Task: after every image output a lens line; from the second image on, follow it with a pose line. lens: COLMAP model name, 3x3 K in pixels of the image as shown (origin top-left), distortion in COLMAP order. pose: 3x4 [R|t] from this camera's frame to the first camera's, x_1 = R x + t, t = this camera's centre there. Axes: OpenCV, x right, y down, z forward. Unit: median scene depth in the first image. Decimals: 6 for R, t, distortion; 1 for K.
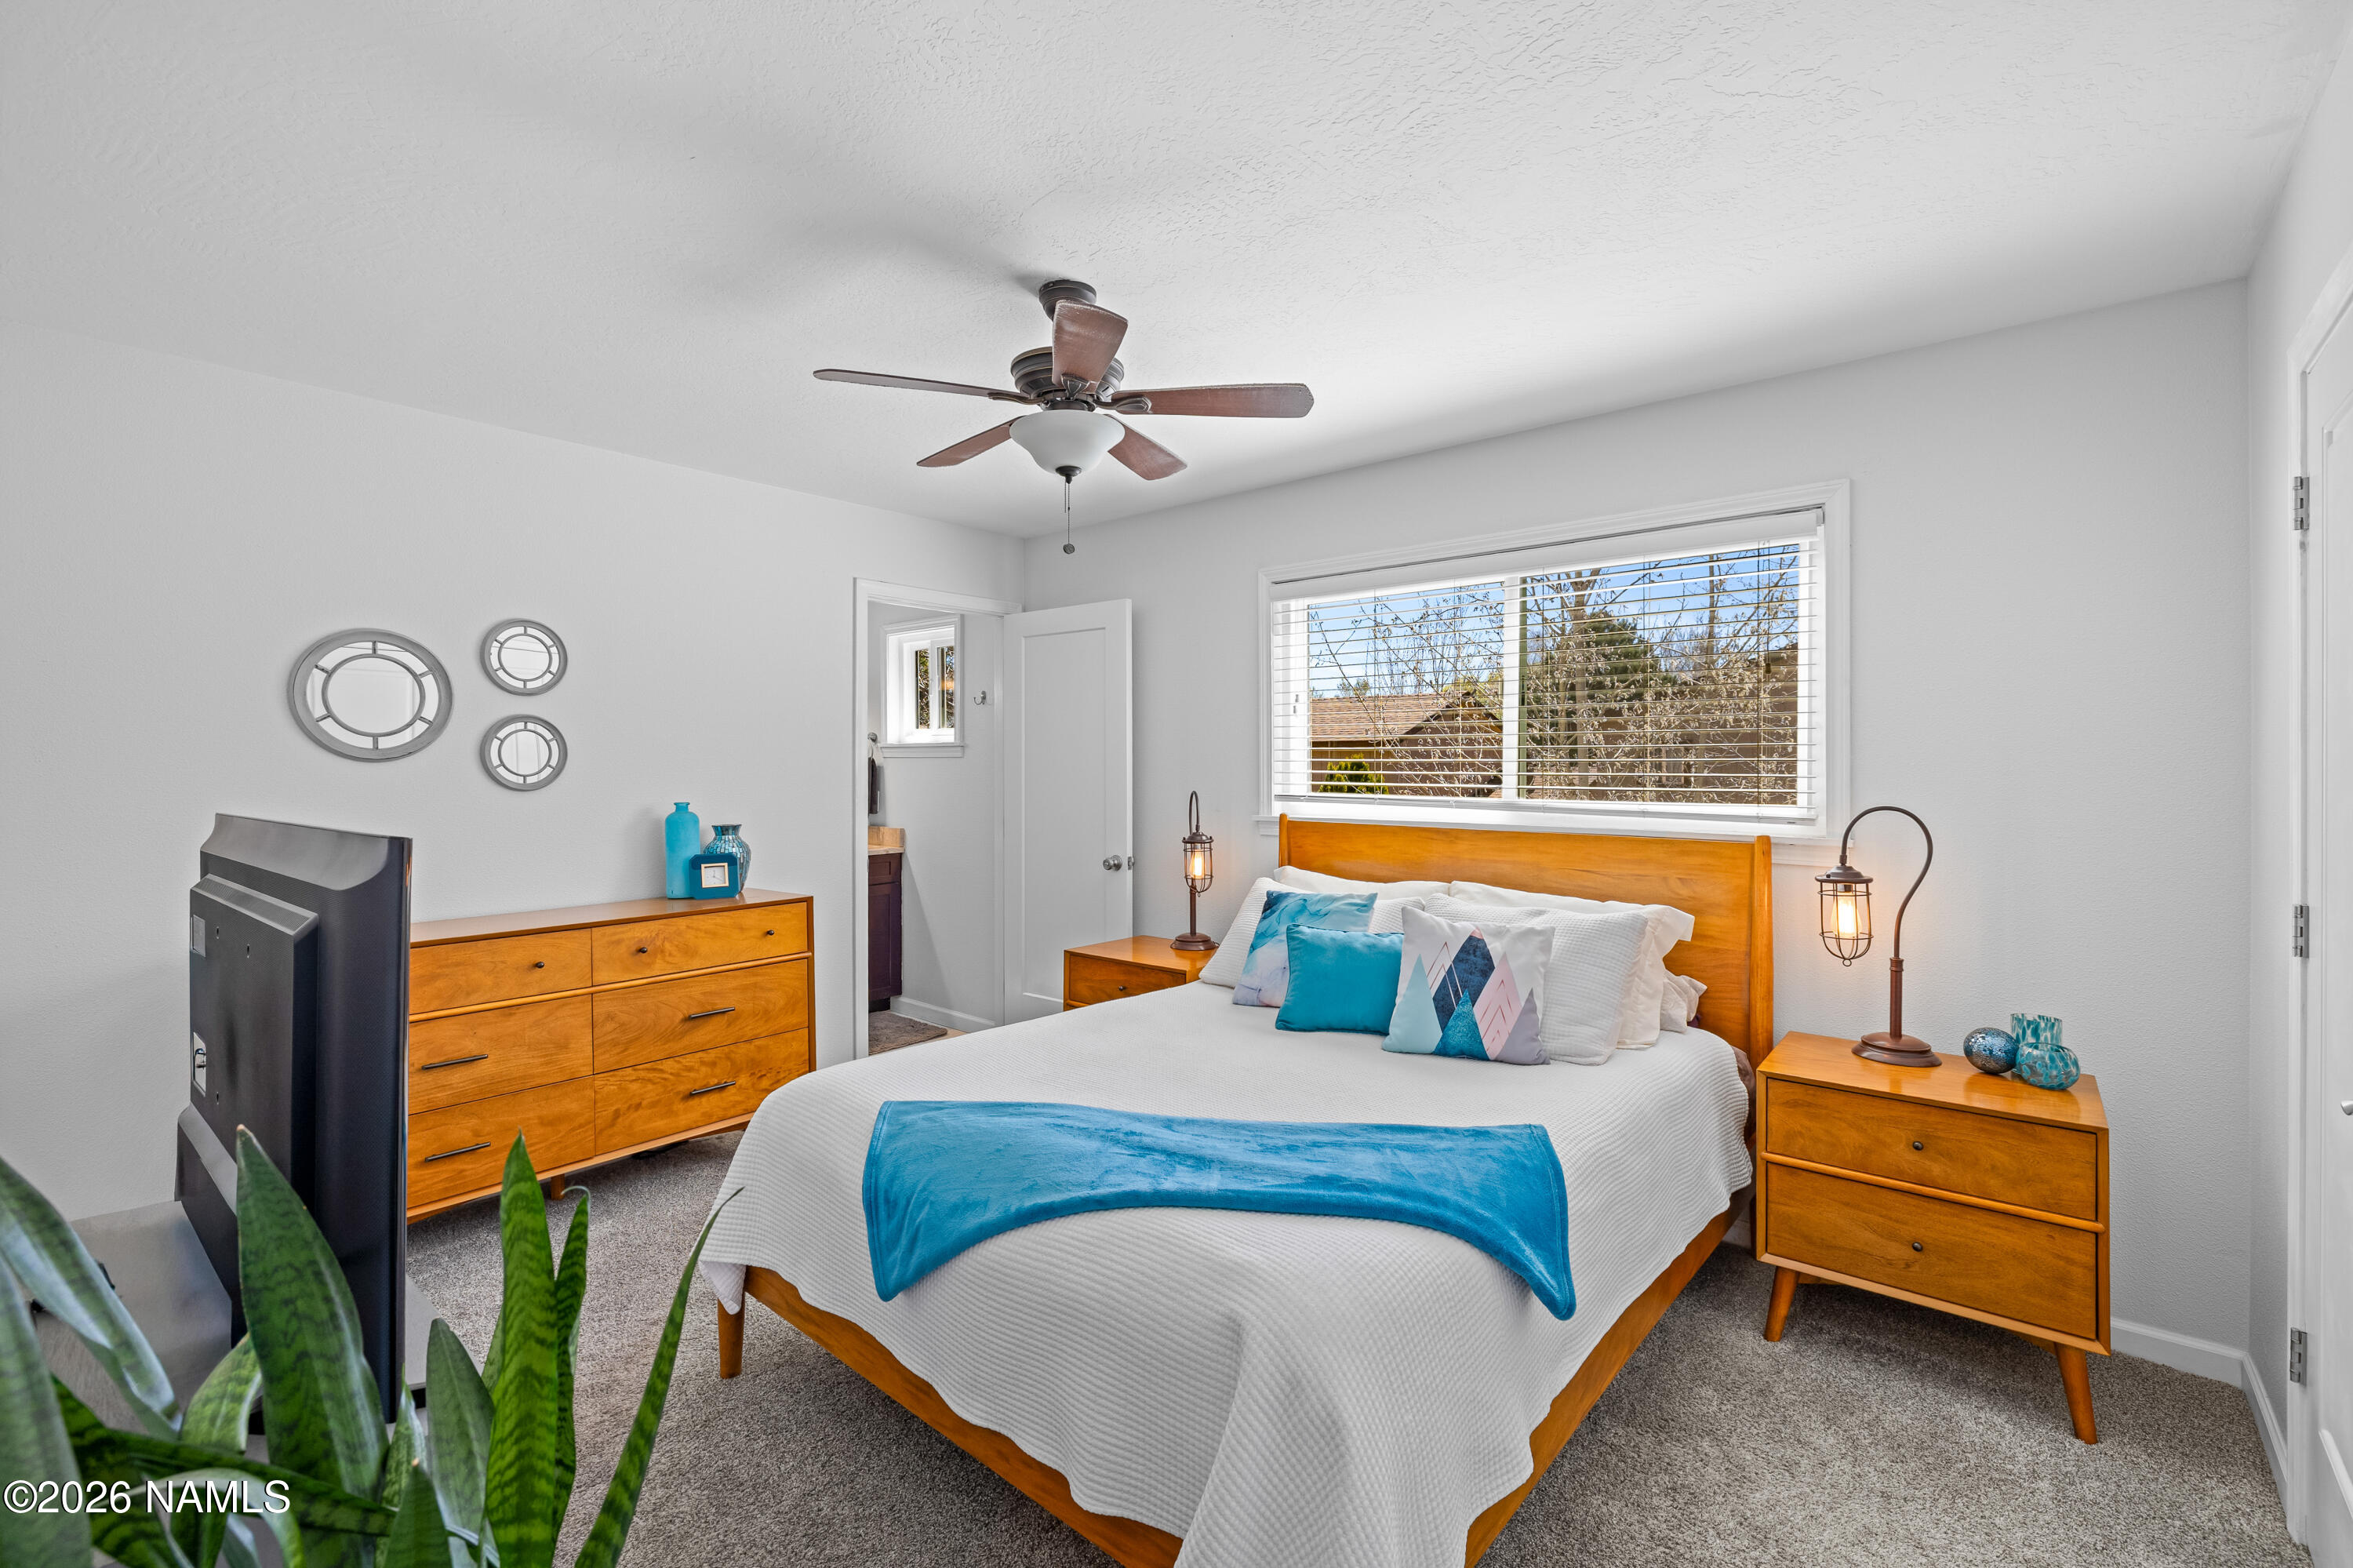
lens RADIAL K [[1008.0, 0, 1176.5], [0, 1008.0, 784.0], [0, 0, 1]] dist [-0.001053, 0.000024]
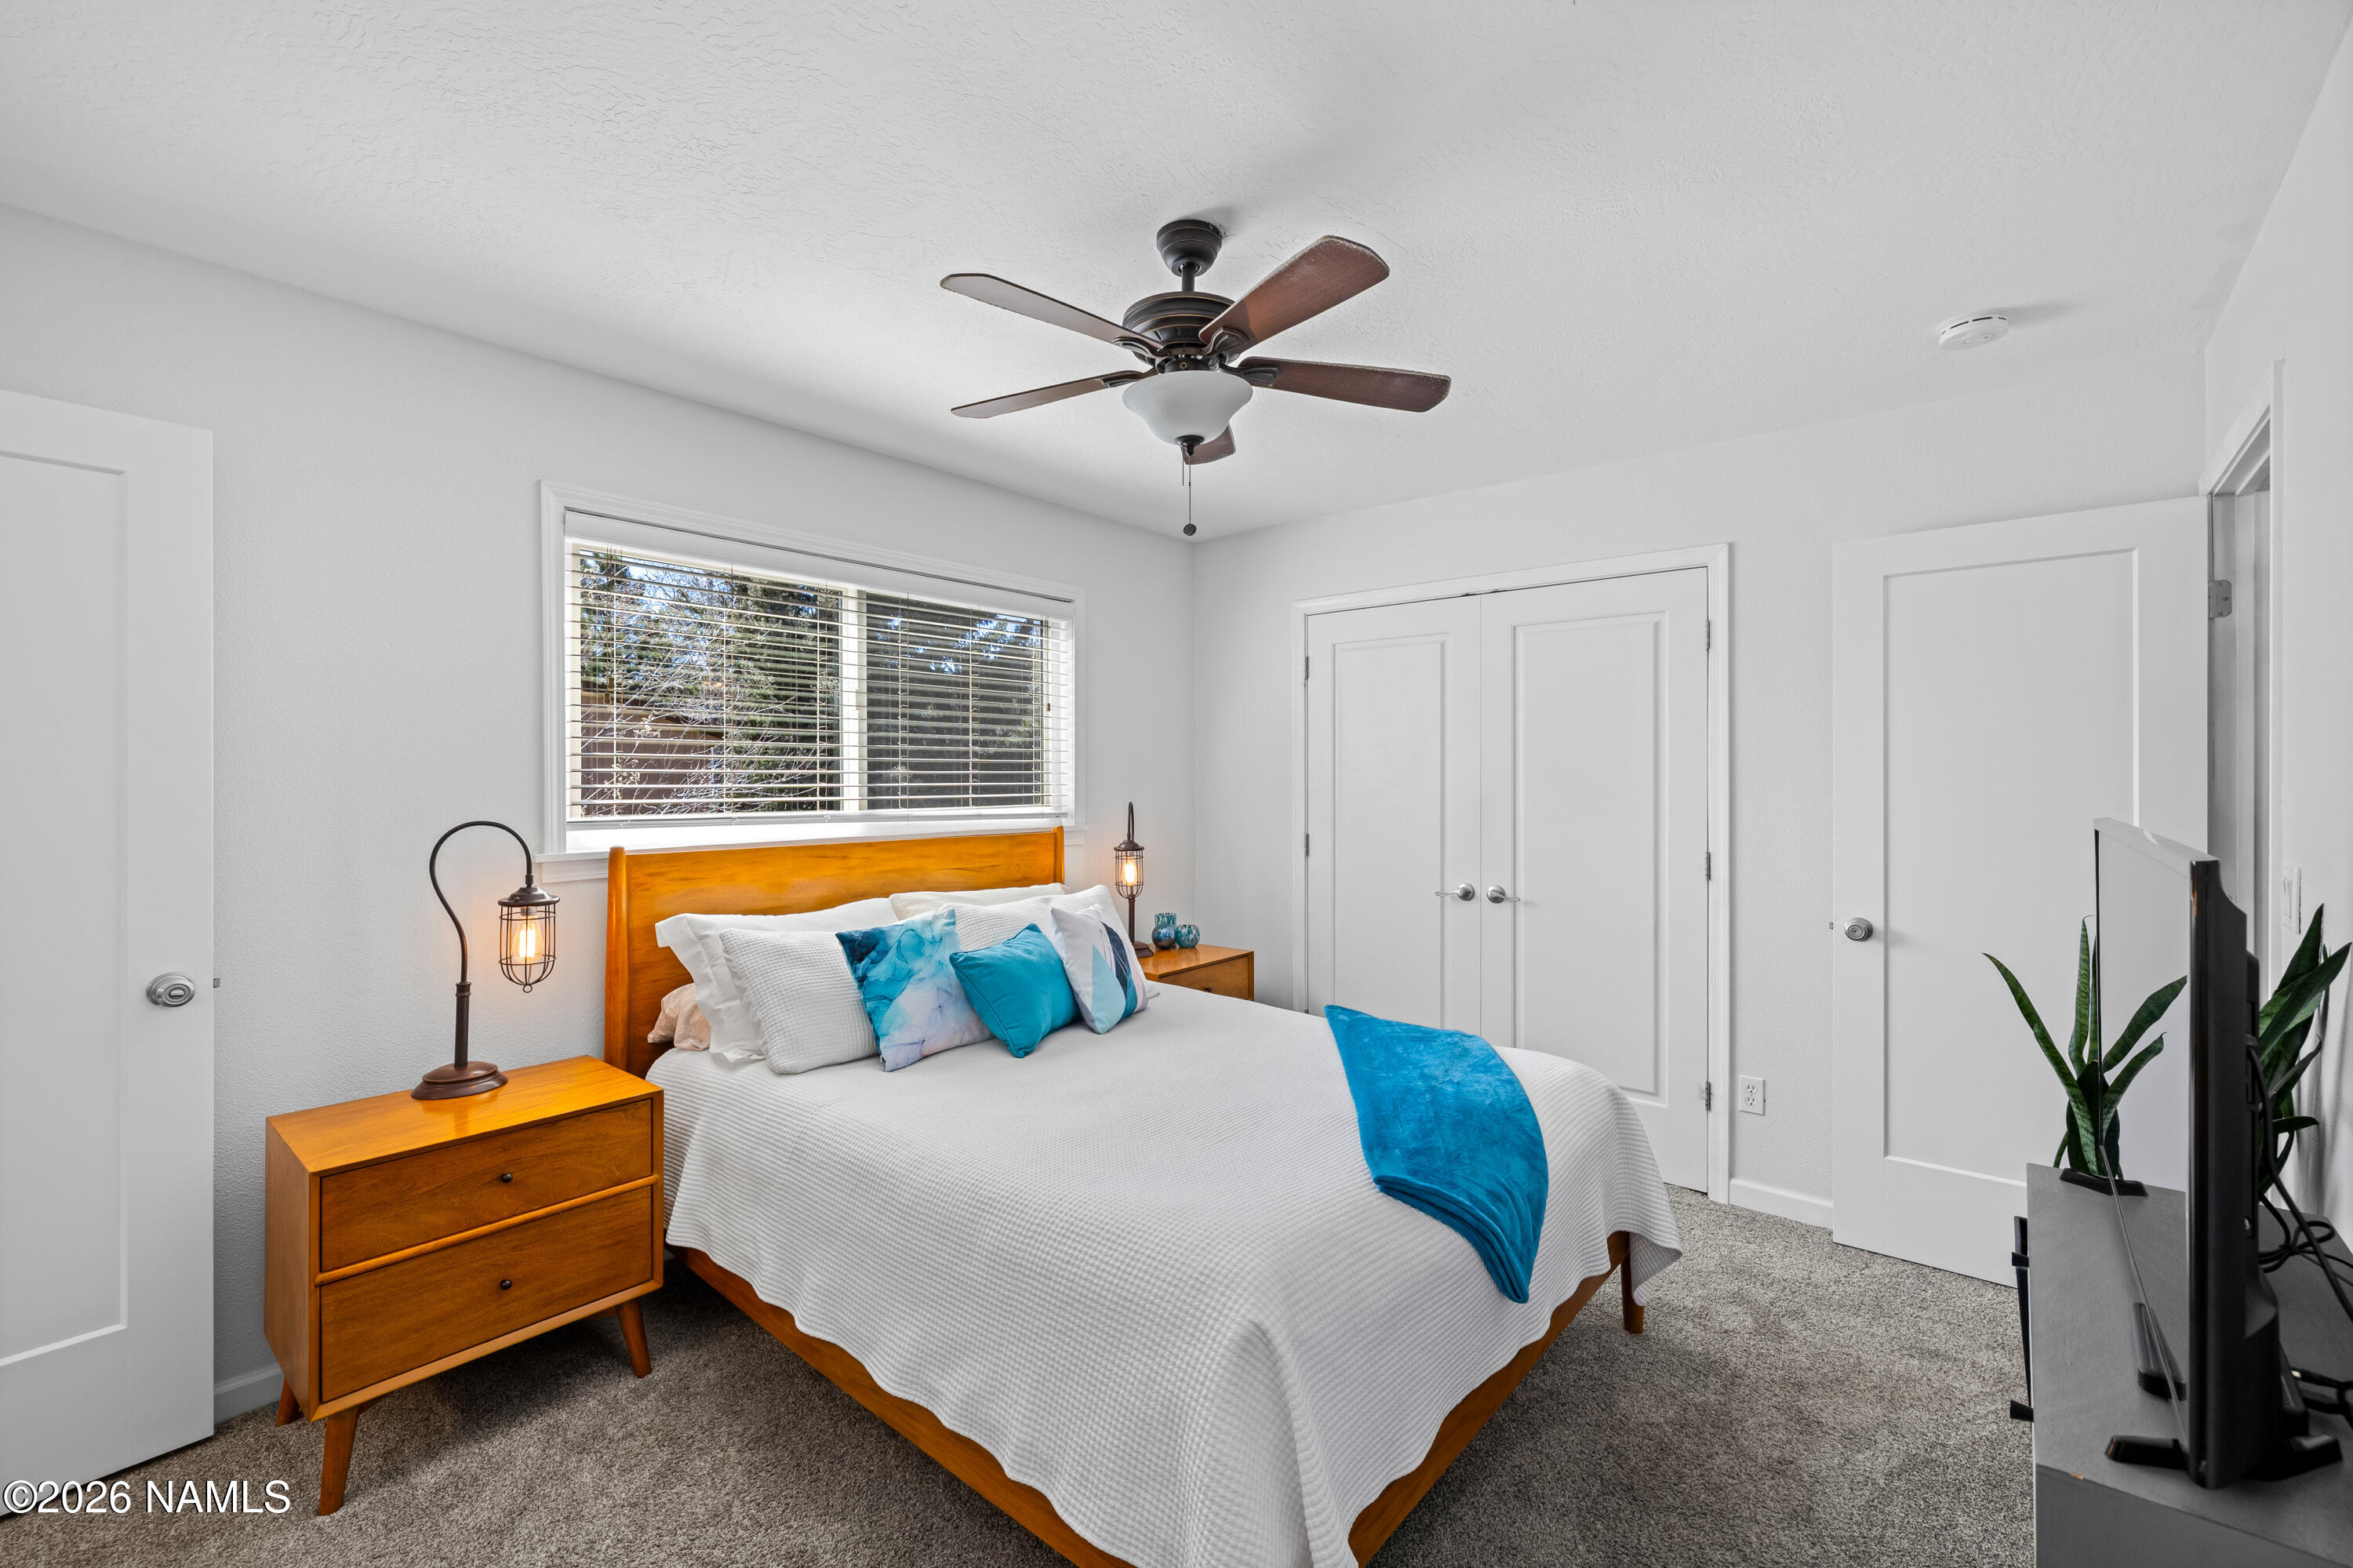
lens RADIAL K [[1008.0, 0, 1176.5], [0, 1008.0, 784.0], [0, 0, 1]] dist [-0.001053, 0.000024]
pose [[0.005446, 0.002999, 0.999981, -0.650851], [0.035580, 0.999362, -0.003191, 0.003036], [-0.999352, 0.035596, 0.005336, 0.679902]]
